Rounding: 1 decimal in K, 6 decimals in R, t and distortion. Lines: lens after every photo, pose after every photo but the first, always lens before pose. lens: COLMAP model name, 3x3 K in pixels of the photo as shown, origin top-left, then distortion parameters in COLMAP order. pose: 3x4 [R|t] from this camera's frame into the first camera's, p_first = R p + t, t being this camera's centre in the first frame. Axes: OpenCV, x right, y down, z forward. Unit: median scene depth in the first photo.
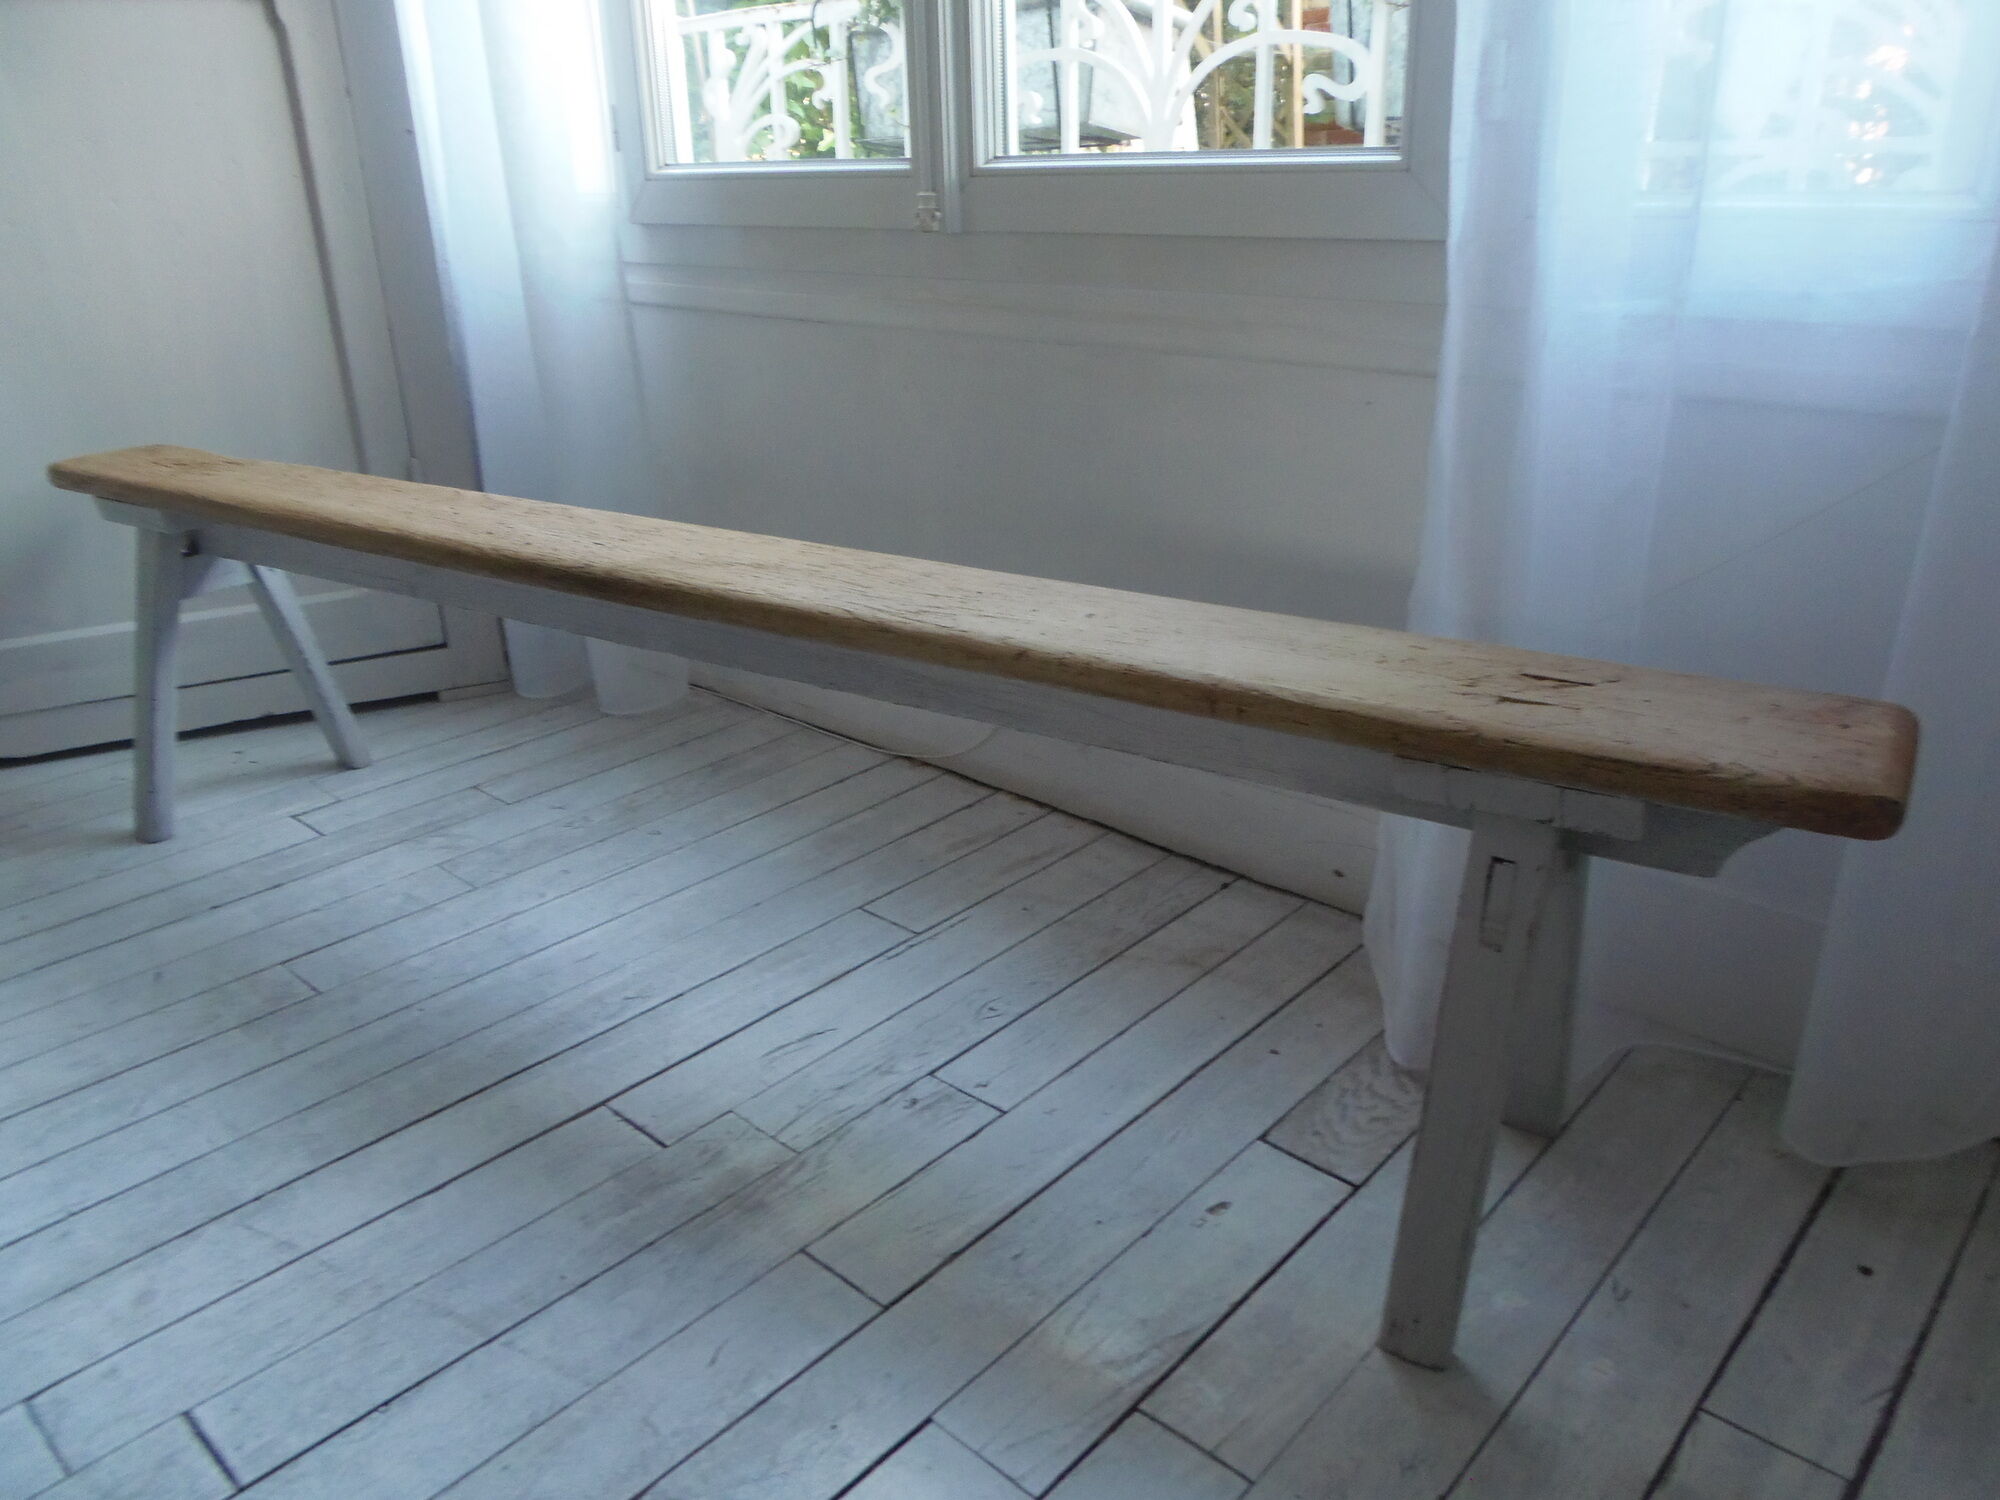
lens RADIAL K [[1488.3, 0, 1012.2], [0, 1488.3, 725.6], [0, 0, 1]] dist [-0.026438, 0.002543]
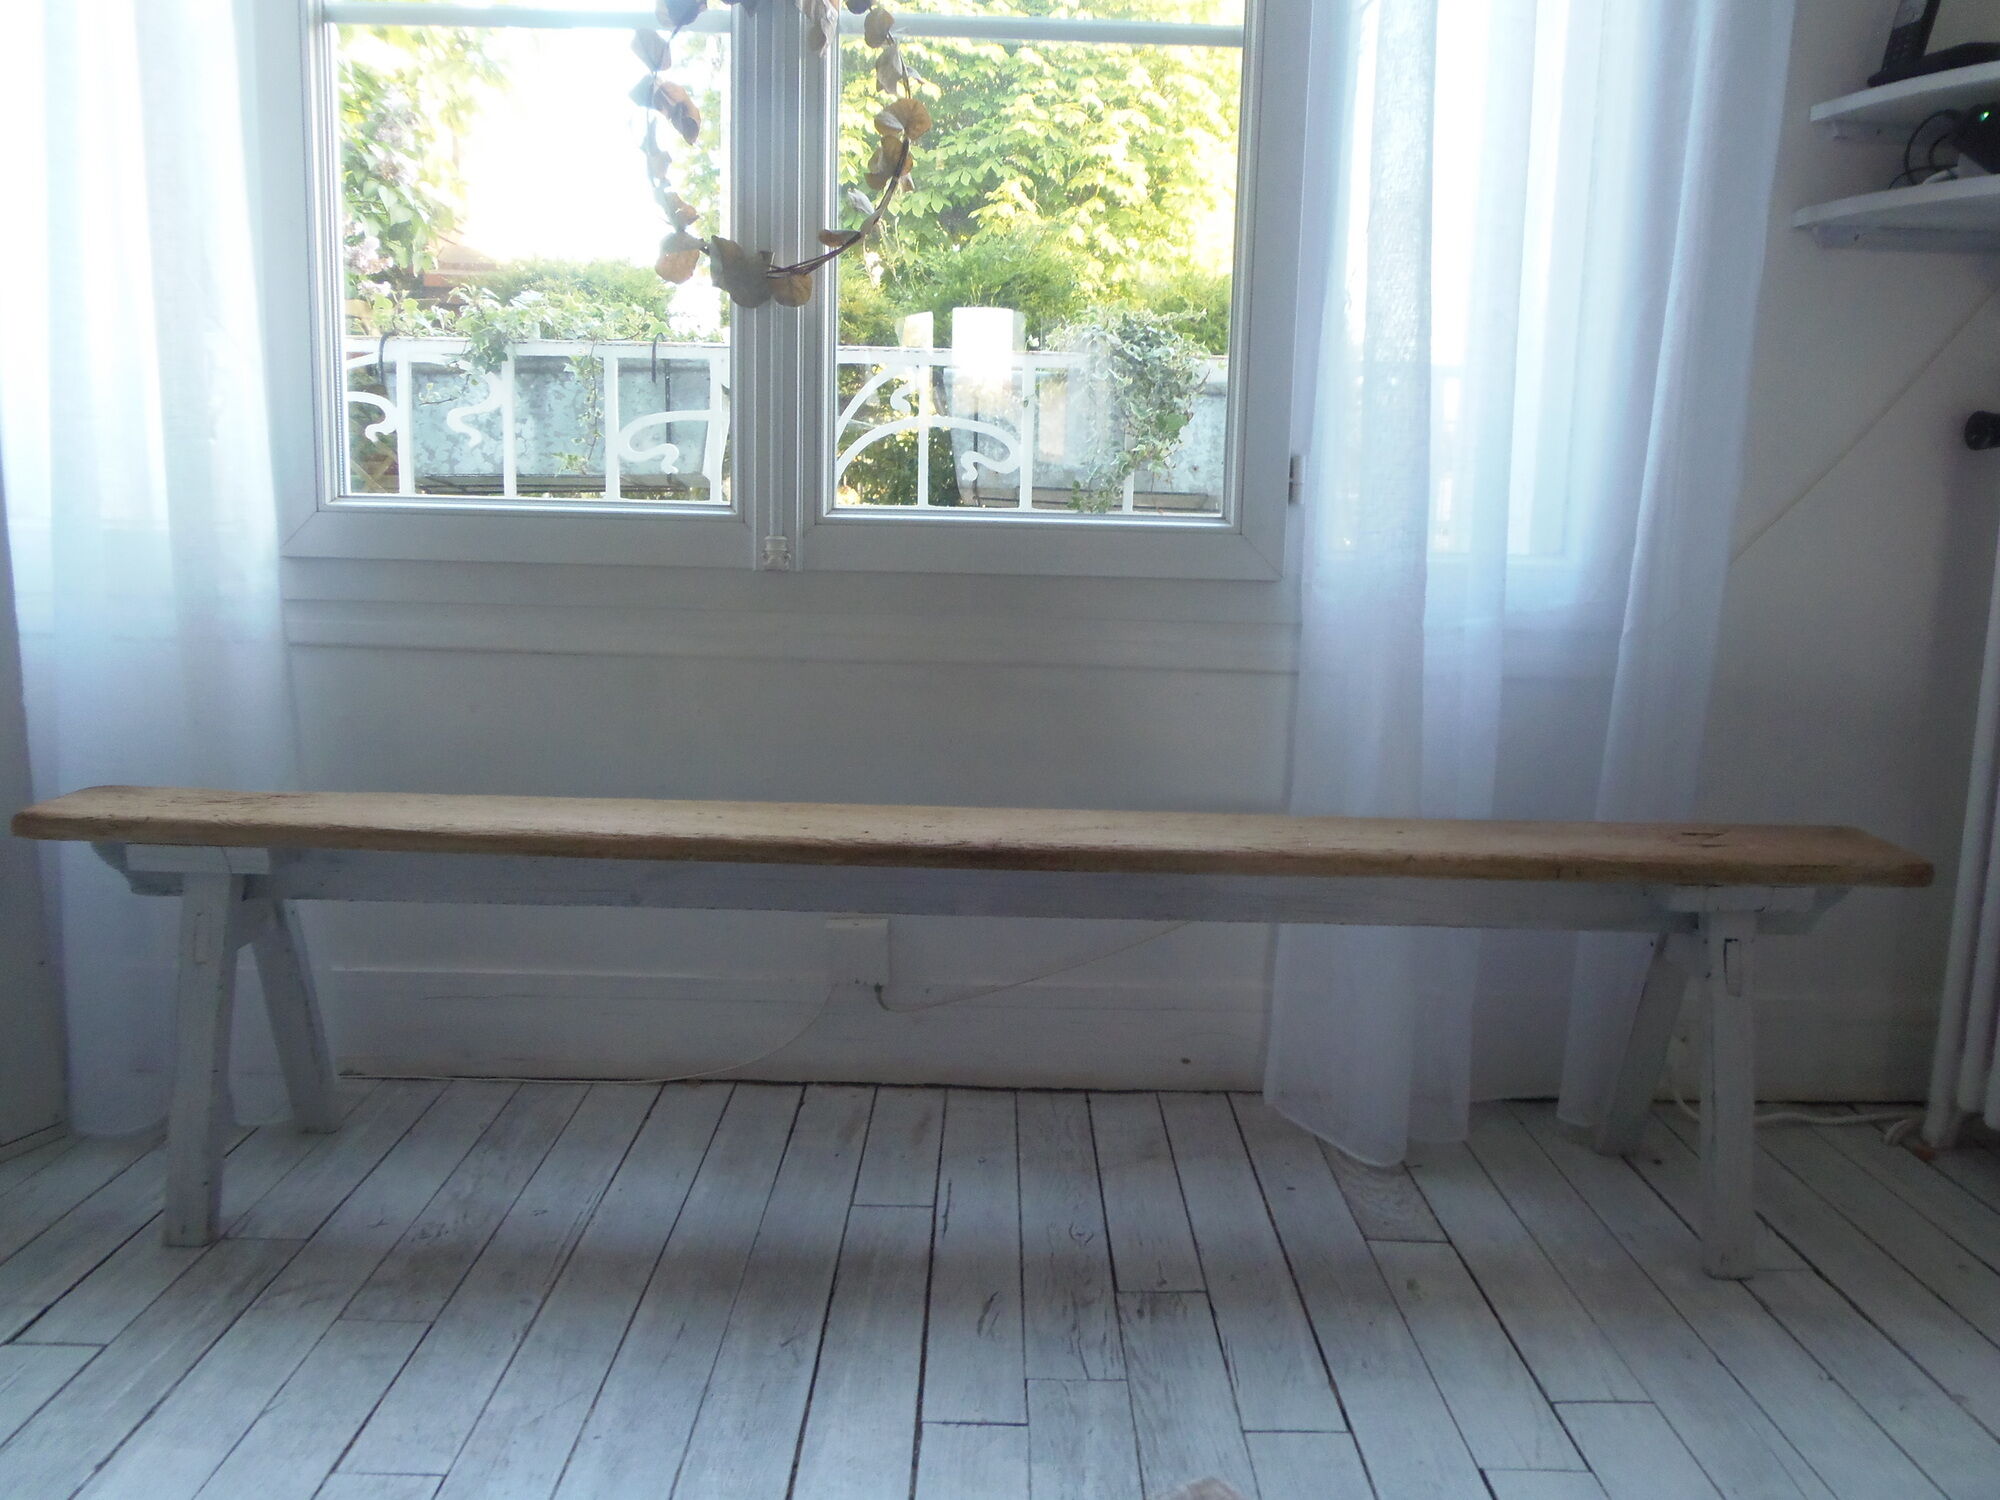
lens RADIAL K [[1488.3, 0, 1012.2], [0, 1488.3, 725.6], [0, 0, 1]] dist [-0.026438, 0.002543]
pose [[0.728352, -0.065601, 0.682056, -0.896853], [0.206126, 0.970276, -0.126795, -0.057972], [-0.653465, 0.232941, 0.720224, 0.150869]]
